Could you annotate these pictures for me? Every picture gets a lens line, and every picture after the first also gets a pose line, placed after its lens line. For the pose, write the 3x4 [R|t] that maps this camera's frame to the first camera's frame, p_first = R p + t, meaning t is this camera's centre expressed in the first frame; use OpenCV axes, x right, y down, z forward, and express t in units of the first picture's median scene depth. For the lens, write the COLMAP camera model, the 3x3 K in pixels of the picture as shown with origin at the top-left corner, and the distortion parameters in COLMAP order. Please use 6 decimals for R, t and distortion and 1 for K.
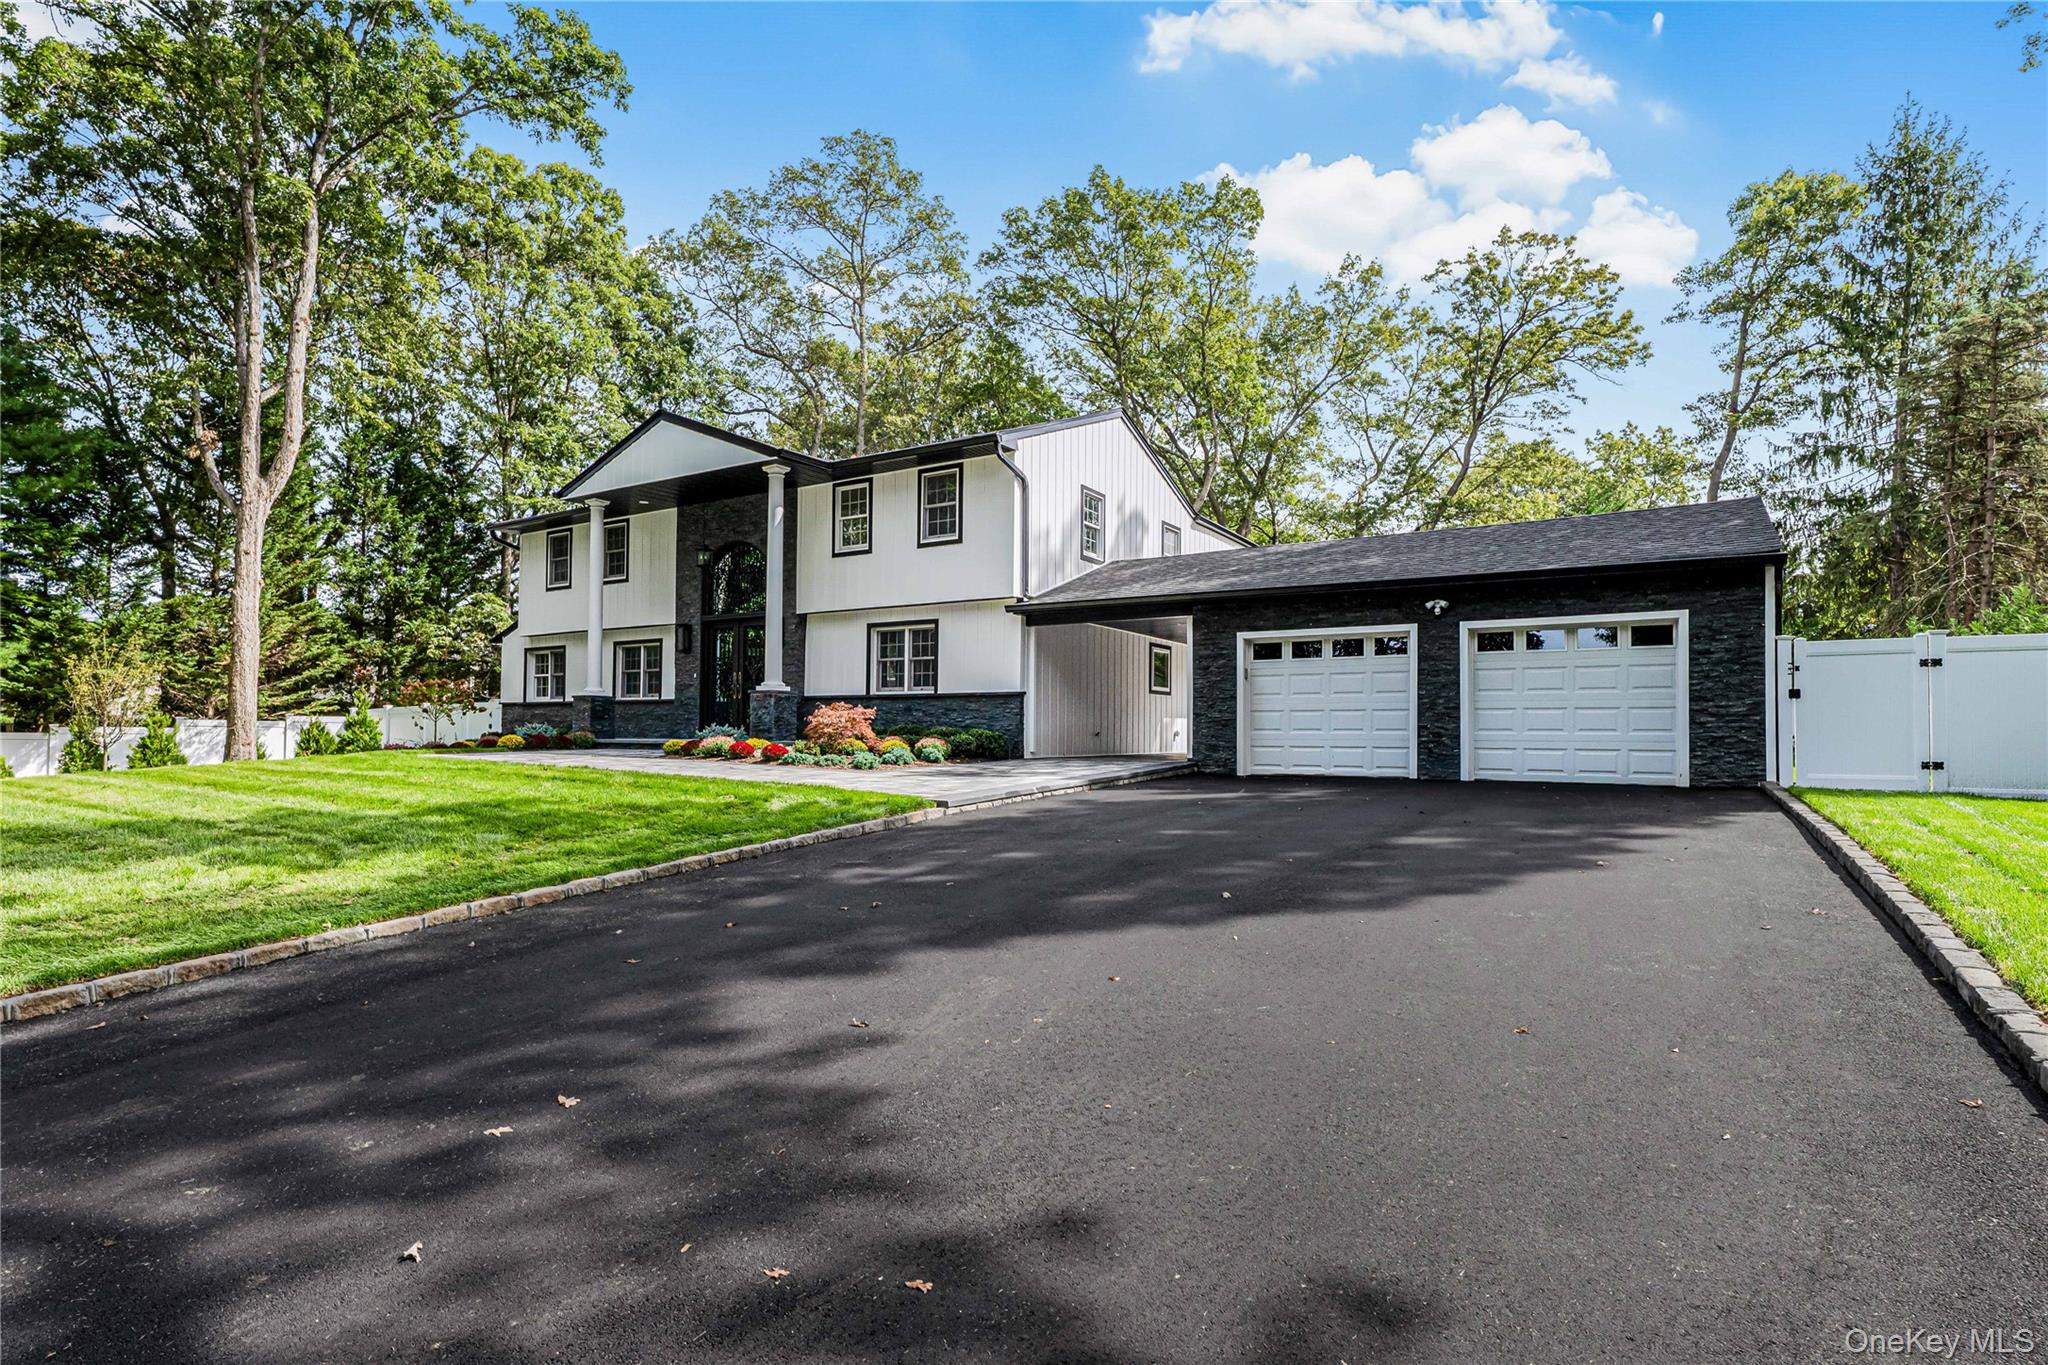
lens RADIAL K [[1033.1, 0, 1023.0], [0, 1033.1, 710.8], [0, 0, 1]] dist [0.000635, -0.000918]
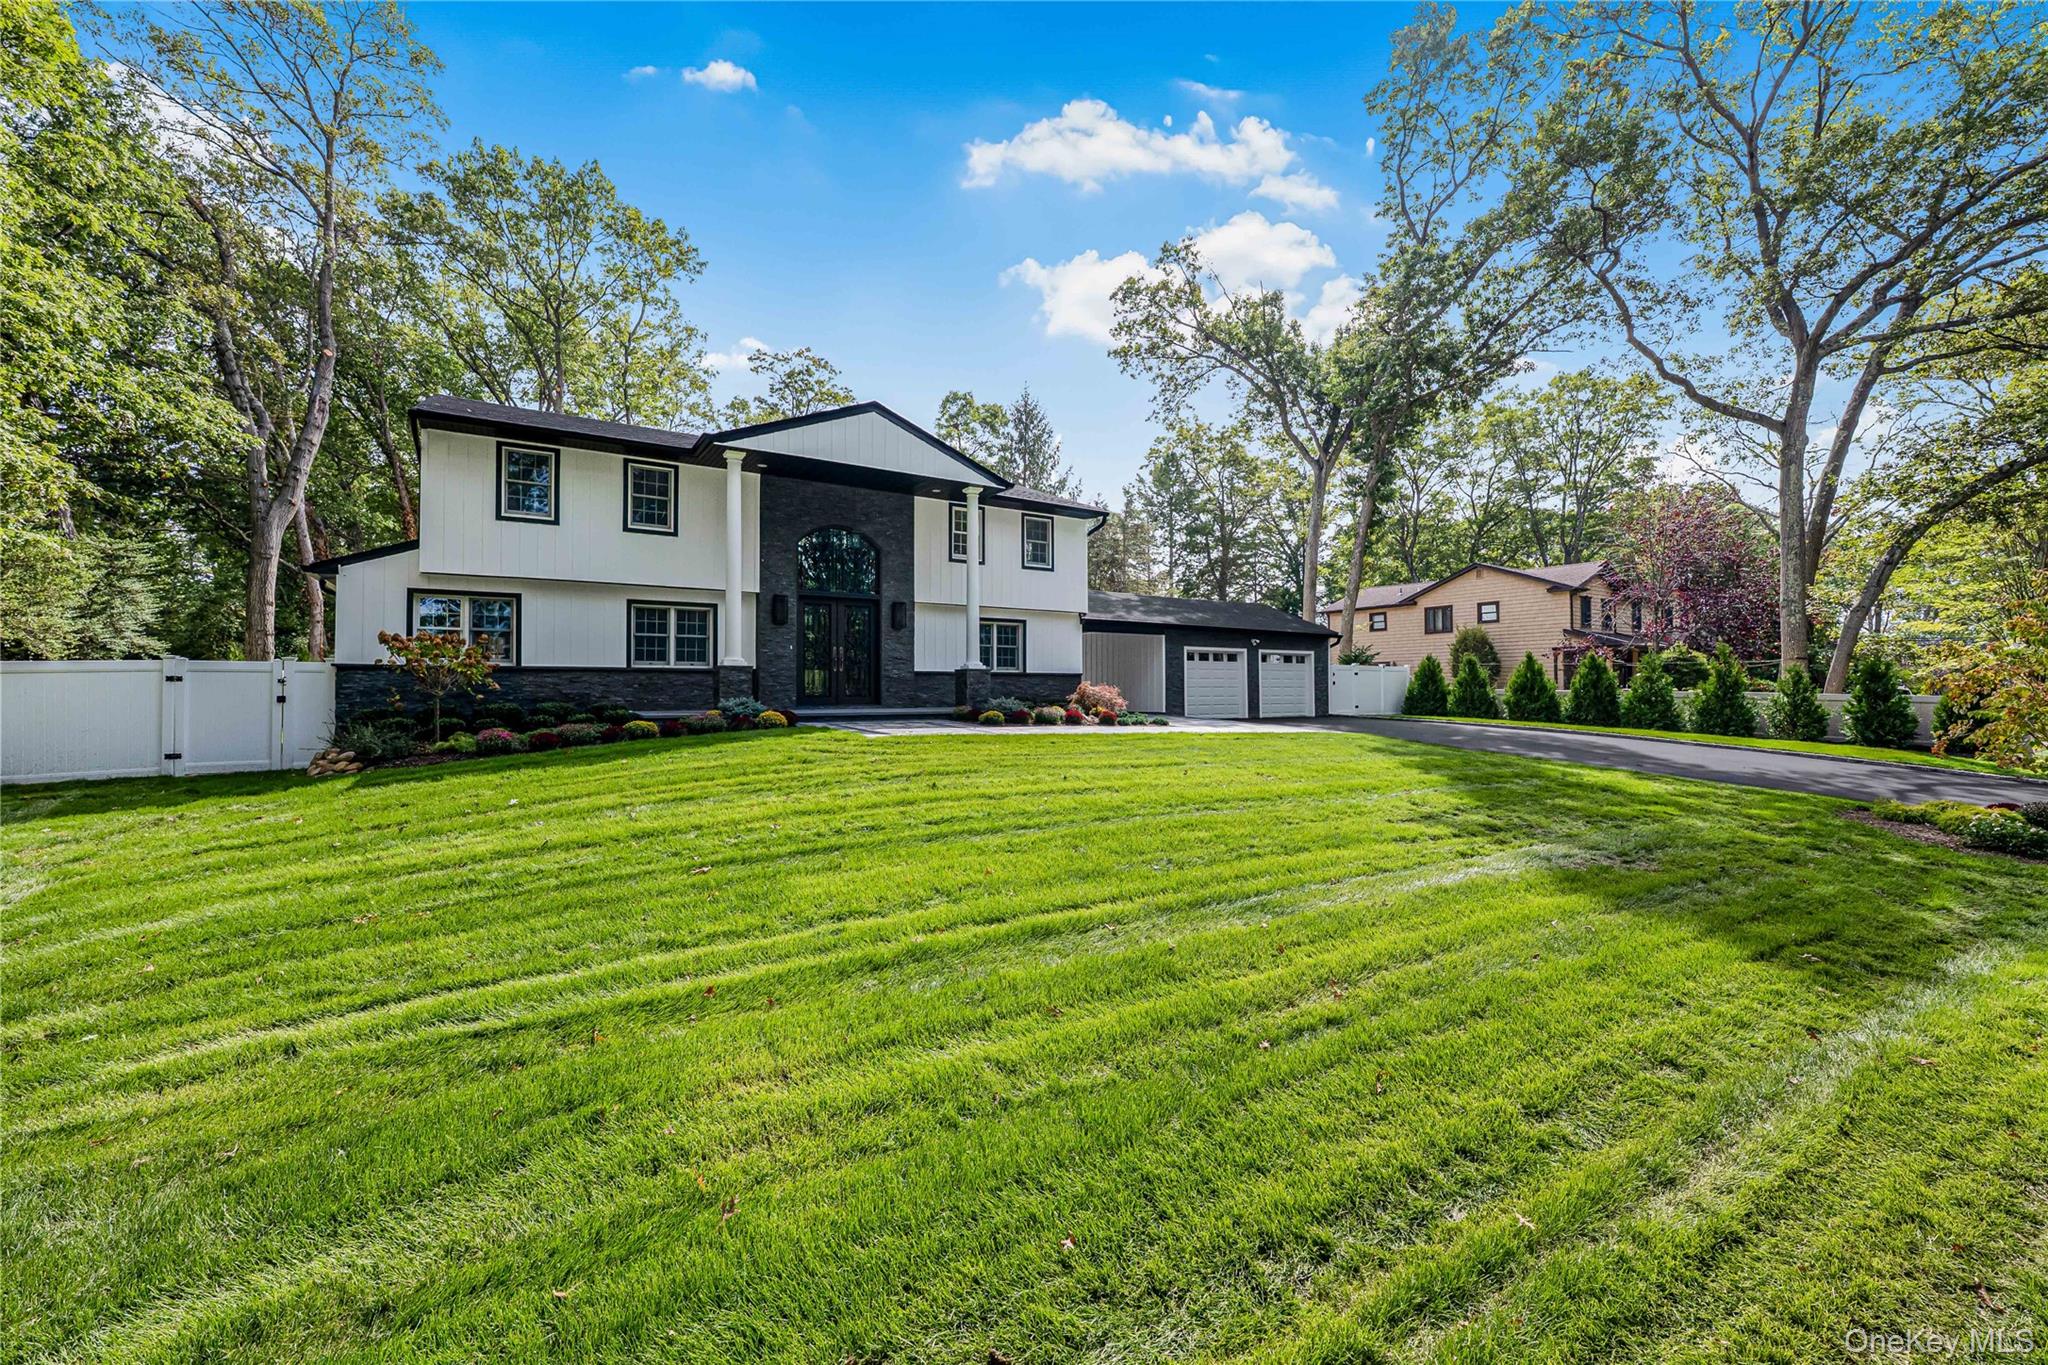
lens RADIAL K [[833.2, 0, 1047.8], [0, 833.2, 678.9], [0, 0, 1]] dist [0.000989, 0.000145]
pose [[0.419778, 0.011902, 0.907549, -0.567646], [-0.012506, 0.999895, -0.007328, -0.000266], [-0.907541, -0.008274, 0.419882, 0.253238]]
